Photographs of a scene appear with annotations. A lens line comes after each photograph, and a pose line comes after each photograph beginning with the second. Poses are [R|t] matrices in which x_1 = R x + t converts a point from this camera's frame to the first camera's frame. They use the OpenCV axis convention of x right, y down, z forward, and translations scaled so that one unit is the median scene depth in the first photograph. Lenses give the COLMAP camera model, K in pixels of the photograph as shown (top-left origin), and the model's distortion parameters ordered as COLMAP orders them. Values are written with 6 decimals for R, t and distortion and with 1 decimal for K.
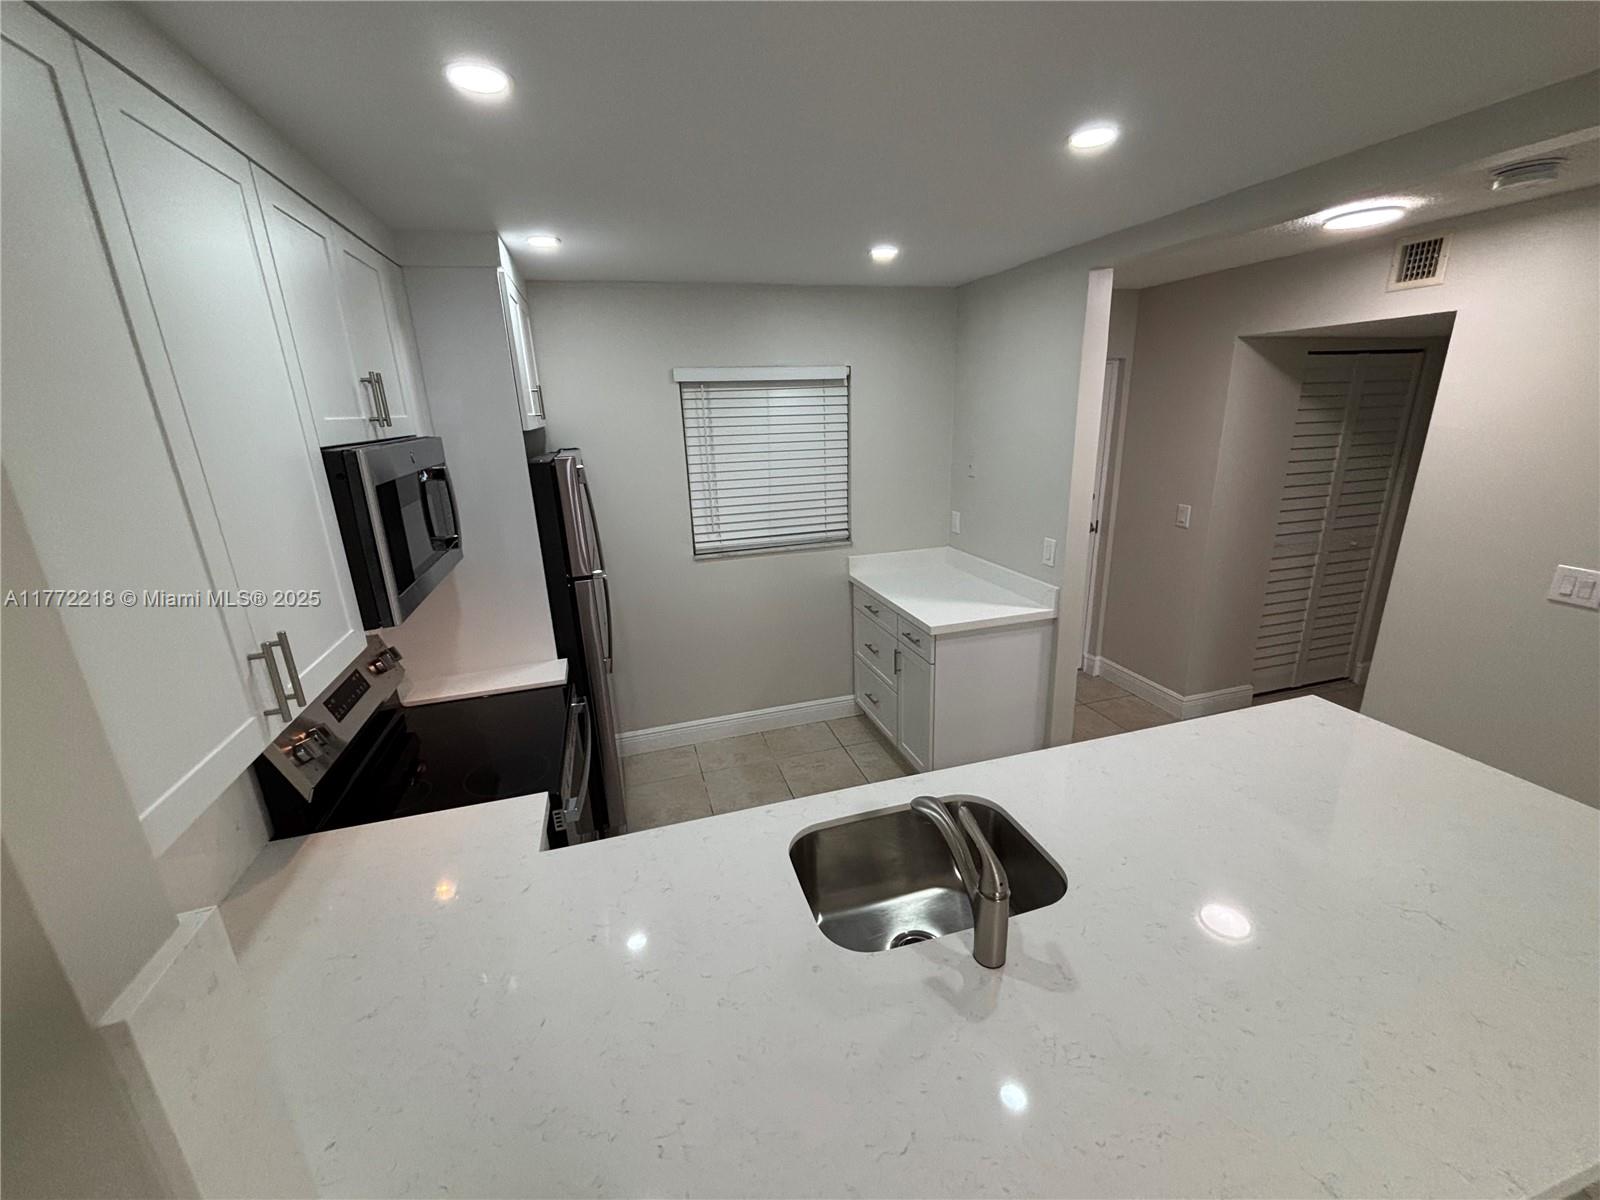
lens RADIAL K [[643.5, 0, 786.5], [0, 643.5, 598.0], [0, 0, 1]] dist [-0.004111, 0.001591]
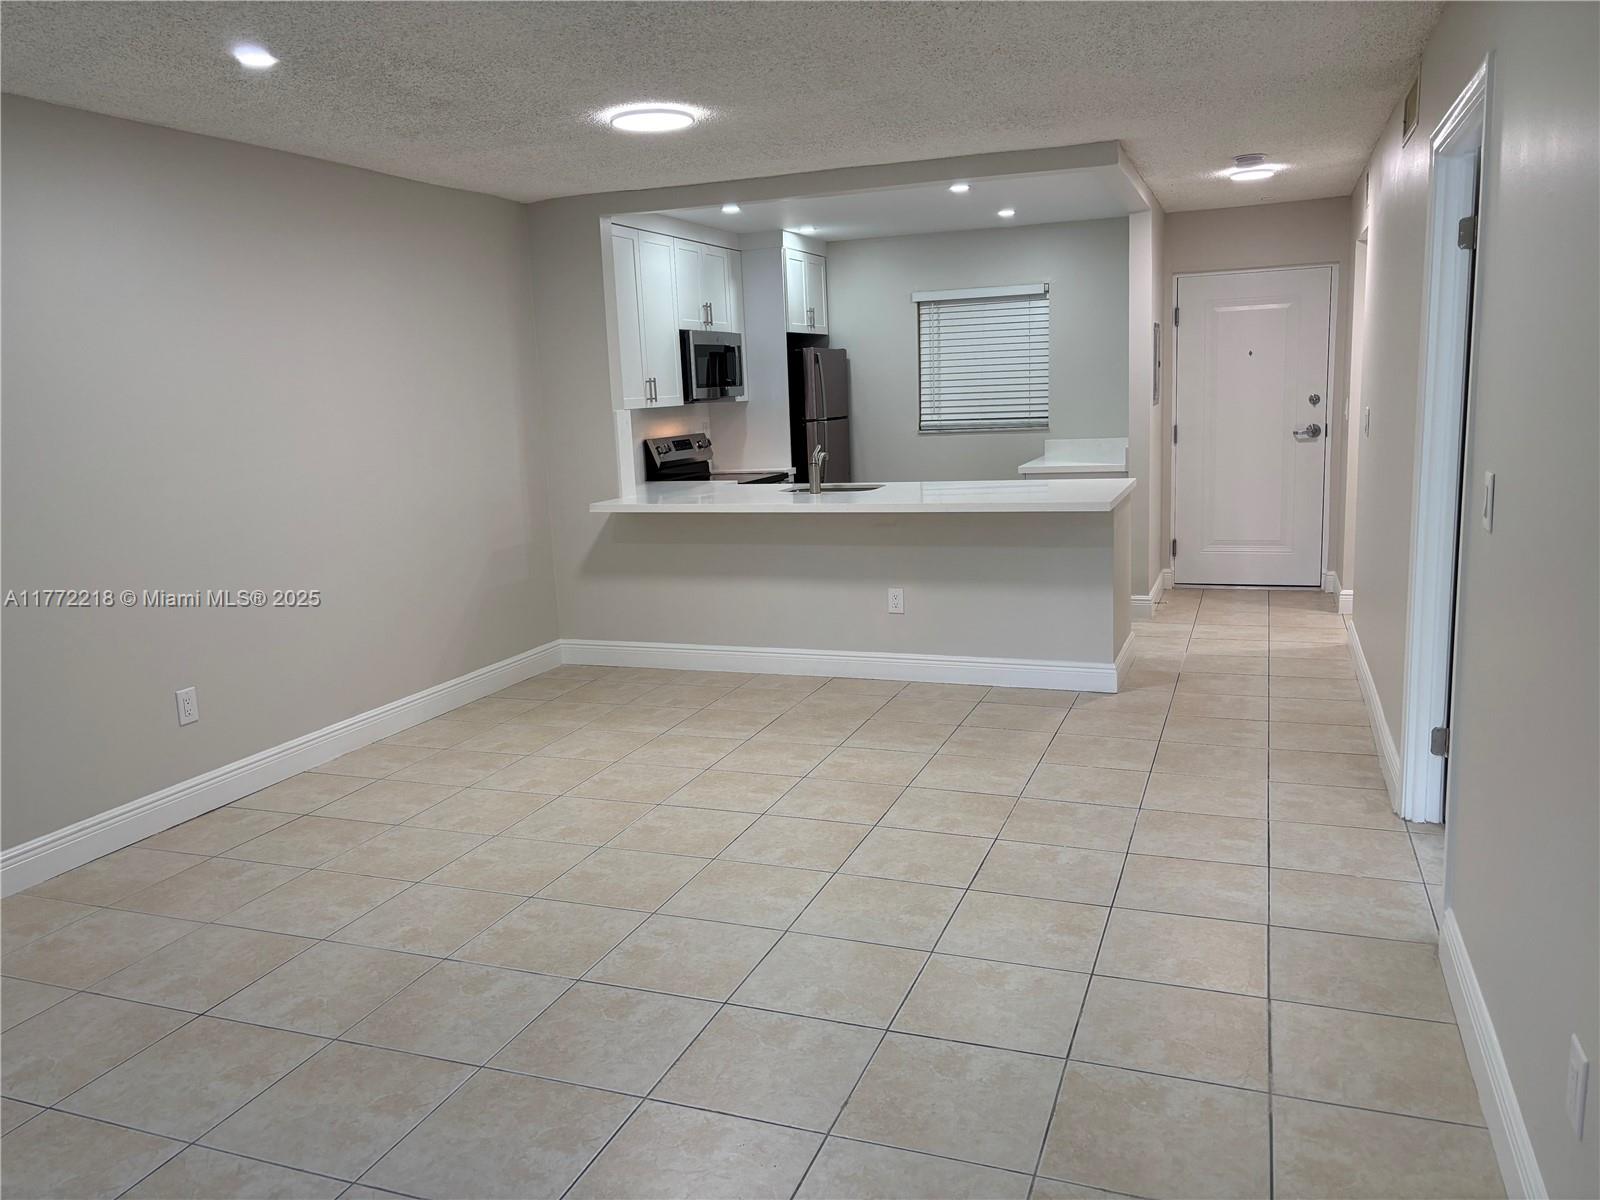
lens RADIAL K [[1221.1, 0, 795.8], [0, 1221.1, 598.4], [0, 0, 1]] dist [0.000661, 0.003683]
pose [[0.813768, 0.101839, -0.572198, 1.169345], [-0.152800, 0.987382, -0.041576, 0.436080], [0.560744, 0.121265, 0.819061, -1.199981]]
